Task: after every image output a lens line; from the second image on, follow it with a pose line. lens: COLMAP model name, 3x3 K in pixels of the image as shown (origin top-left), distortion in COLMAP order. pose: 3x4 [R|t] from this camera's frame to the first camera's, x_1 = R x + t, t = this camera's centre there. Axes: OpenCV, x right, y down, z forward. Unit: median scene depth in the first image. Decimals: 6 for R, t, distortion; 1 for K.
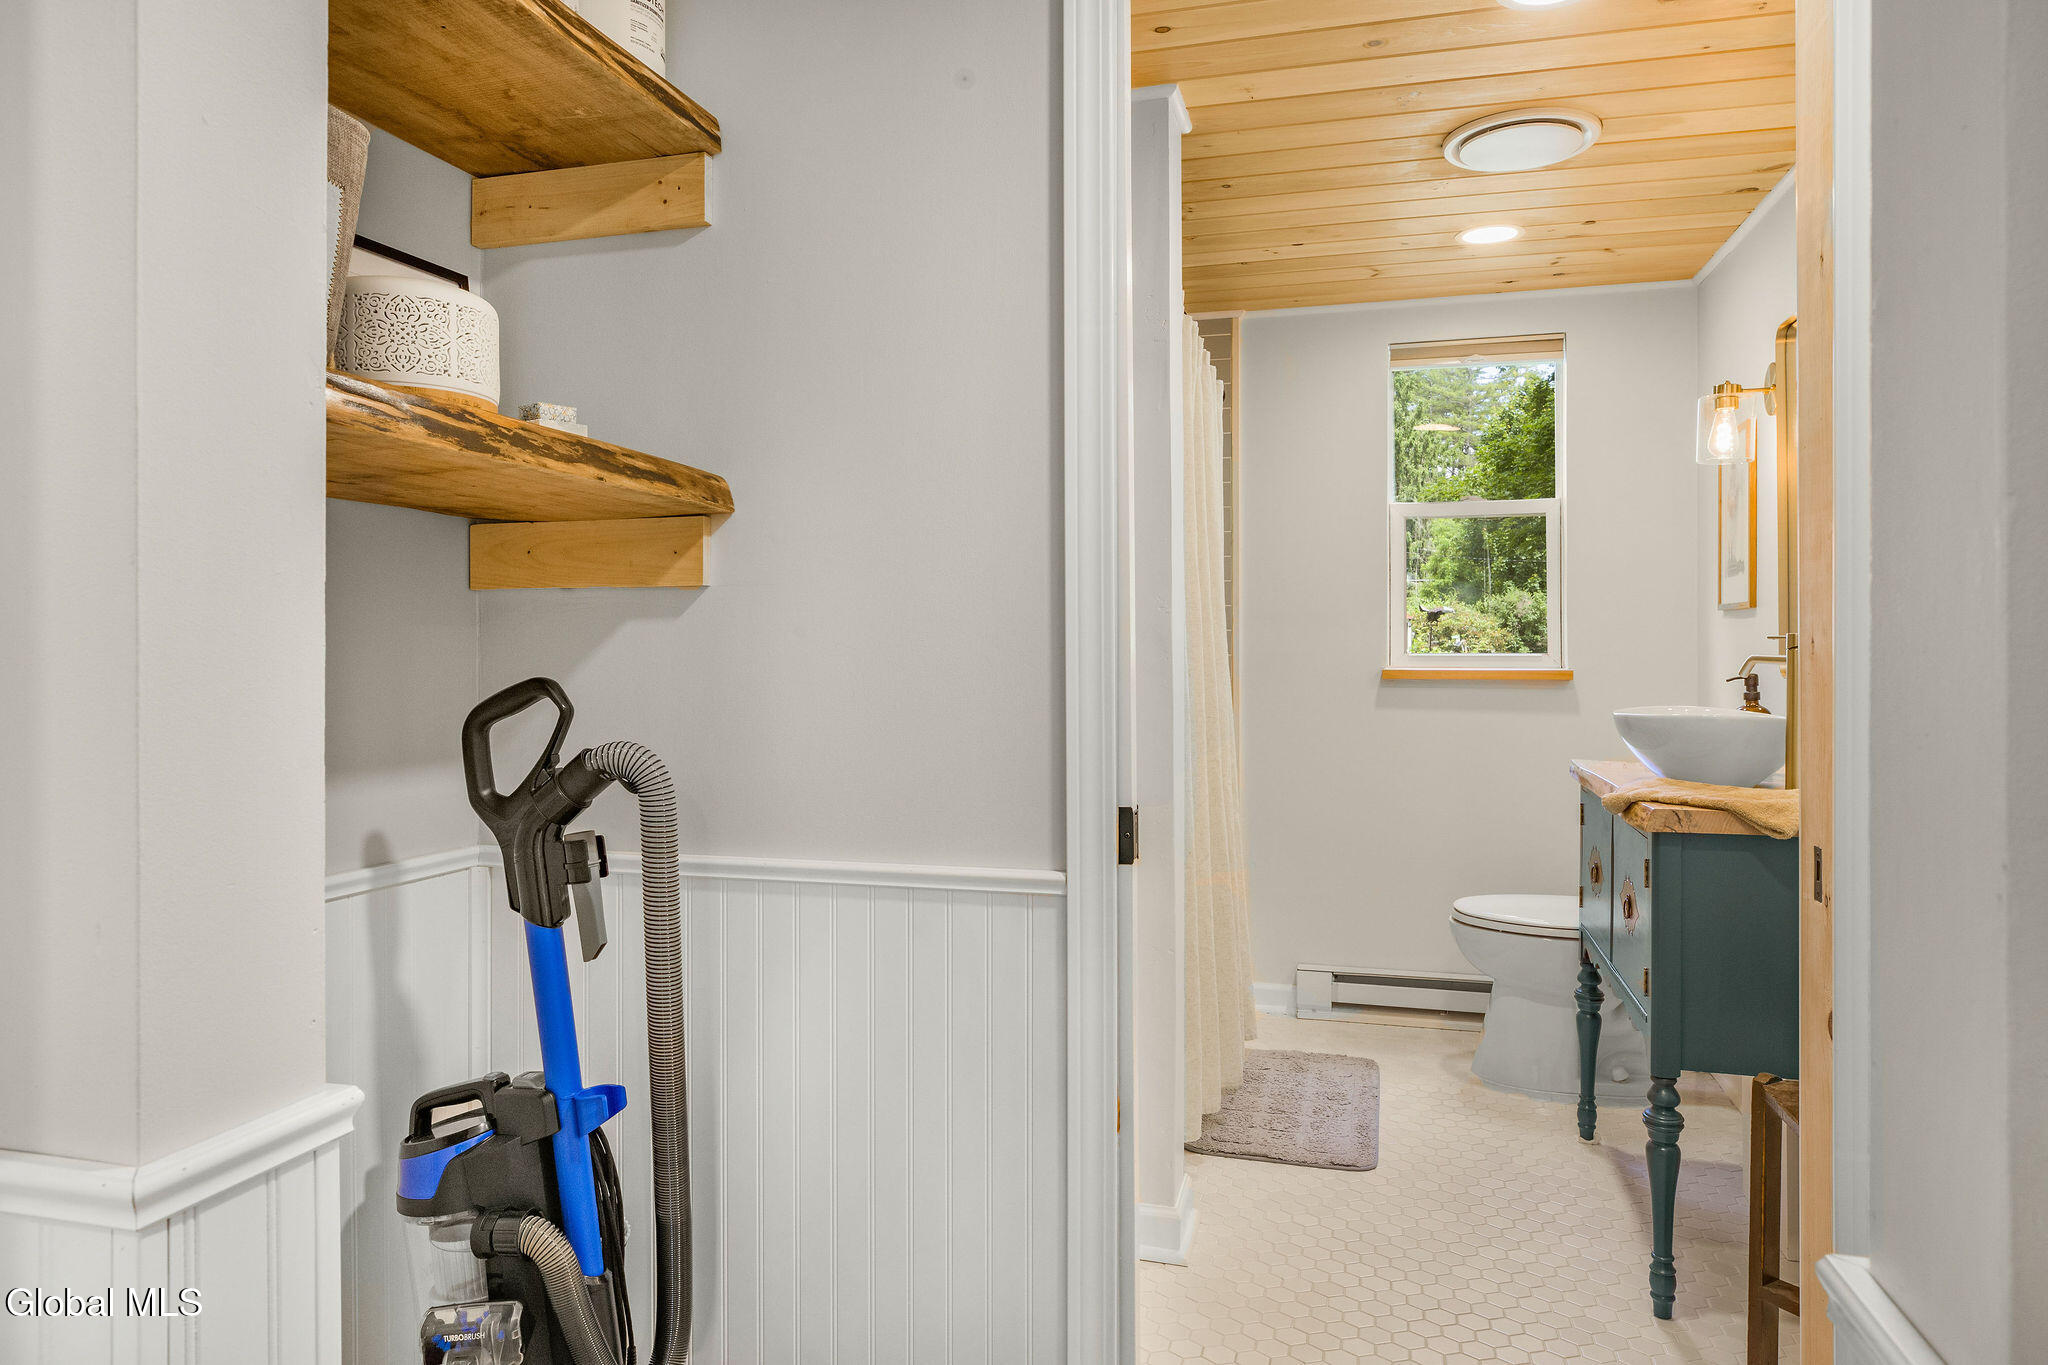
lens RADIAL K [[1295.9, 0, 1019.2], [0, 1295.9, 628.6], [0, 0, 1]] dist [-0.010299, 0.001551]
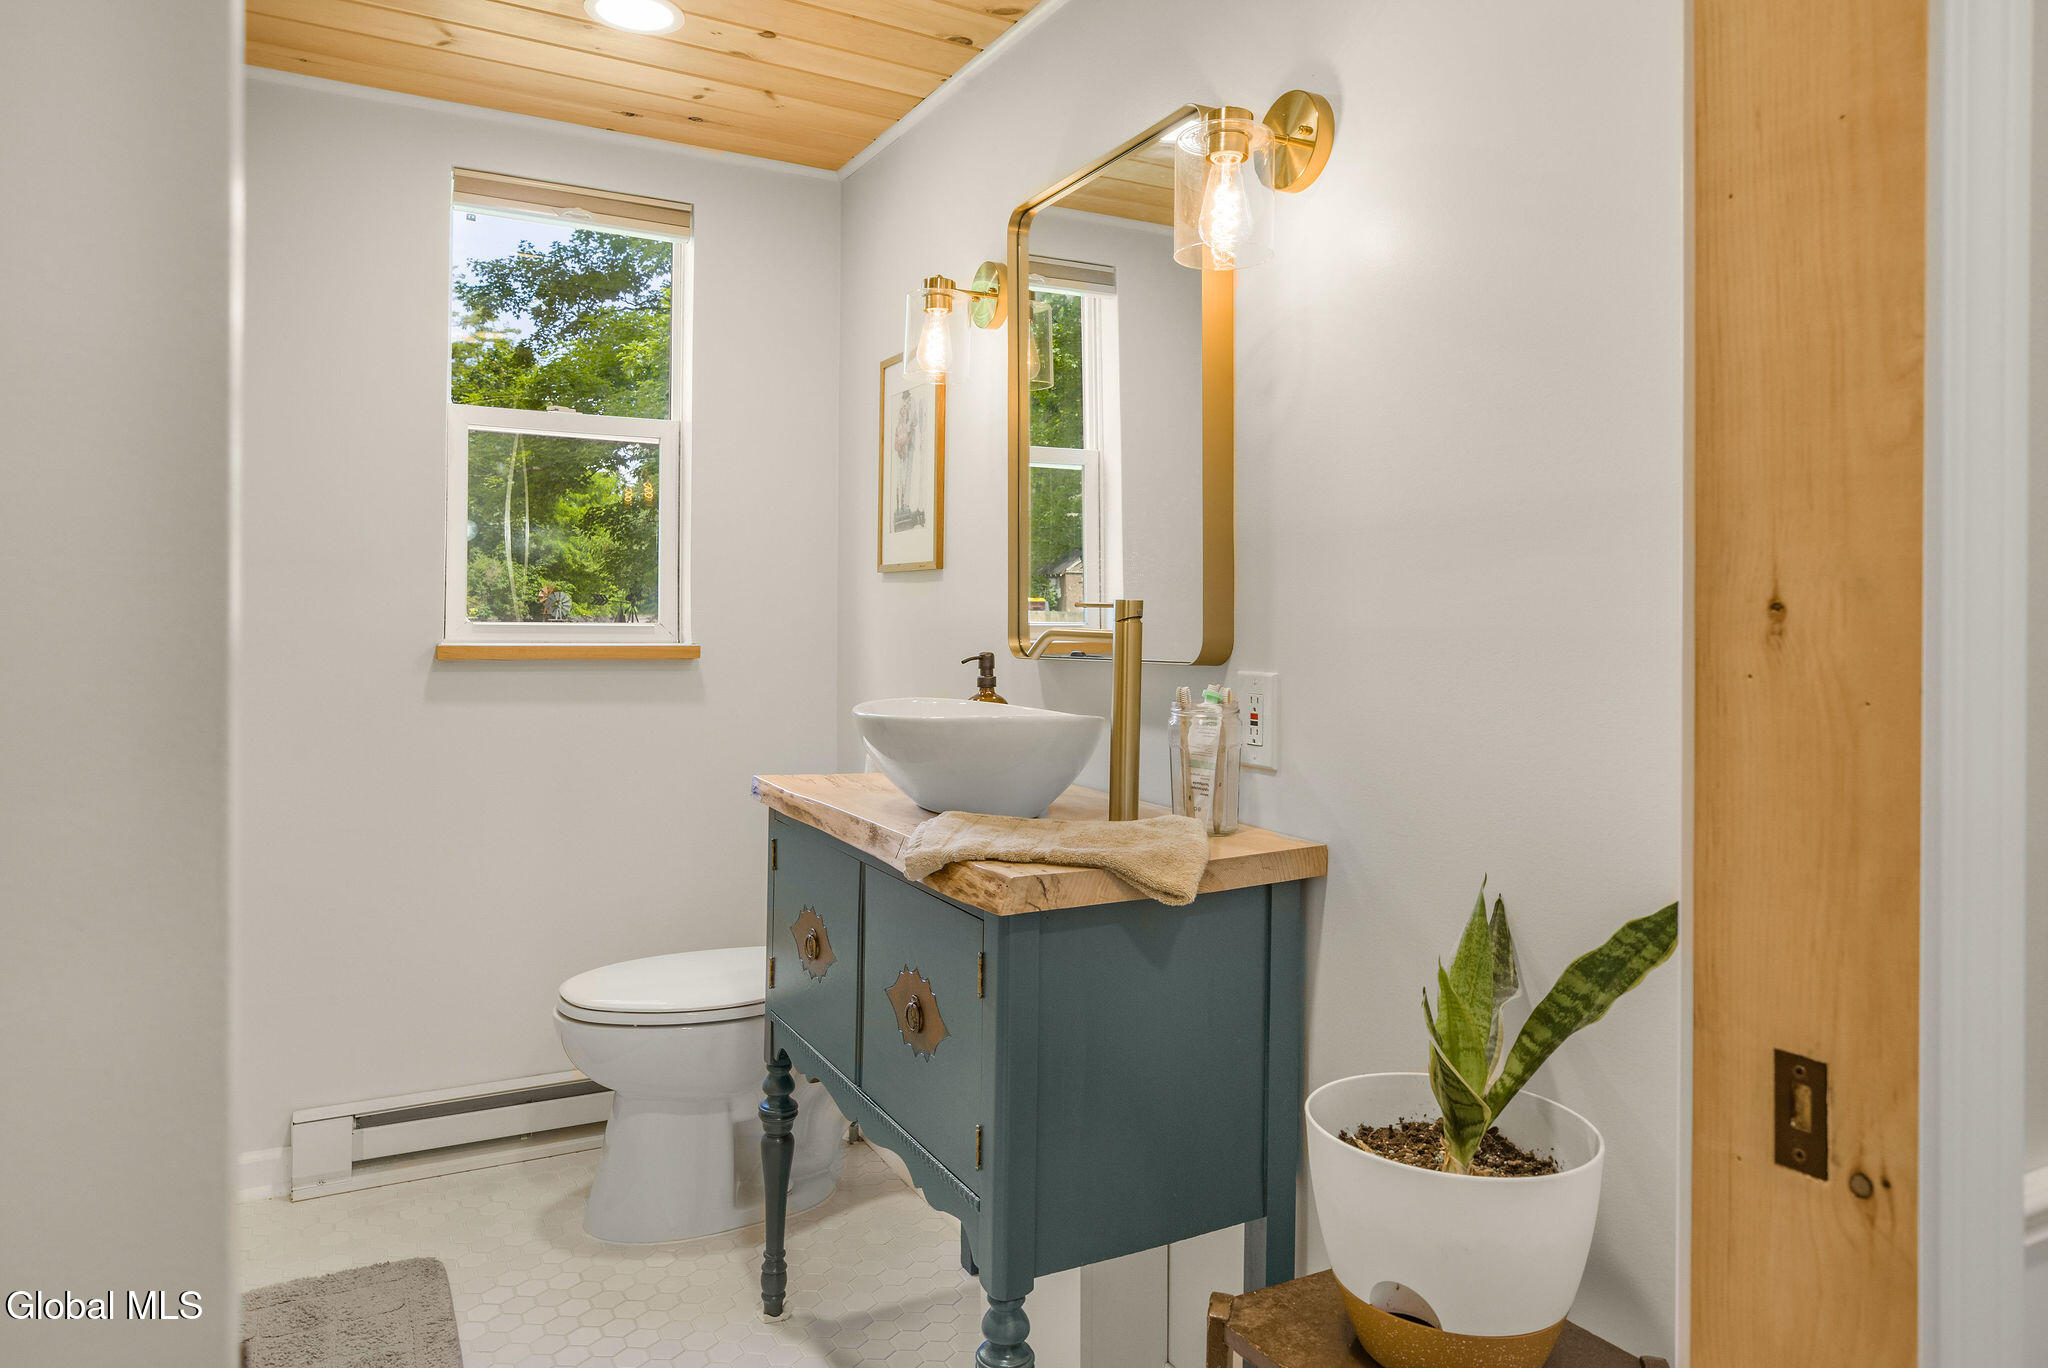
lens RADIAL K [[1295.9, 0, 1019.2], [0, 1295.9, 630.1], [0, 0, 1]] dist [-0.010299, 0.001551]
pose [[0.723565, 0.005967, 0.690230, 0.043511], [-0.023319, 0.999603, 0.015804, 0.007698], [-0.689862, -0.027530, 0.723417, 0.367580]]
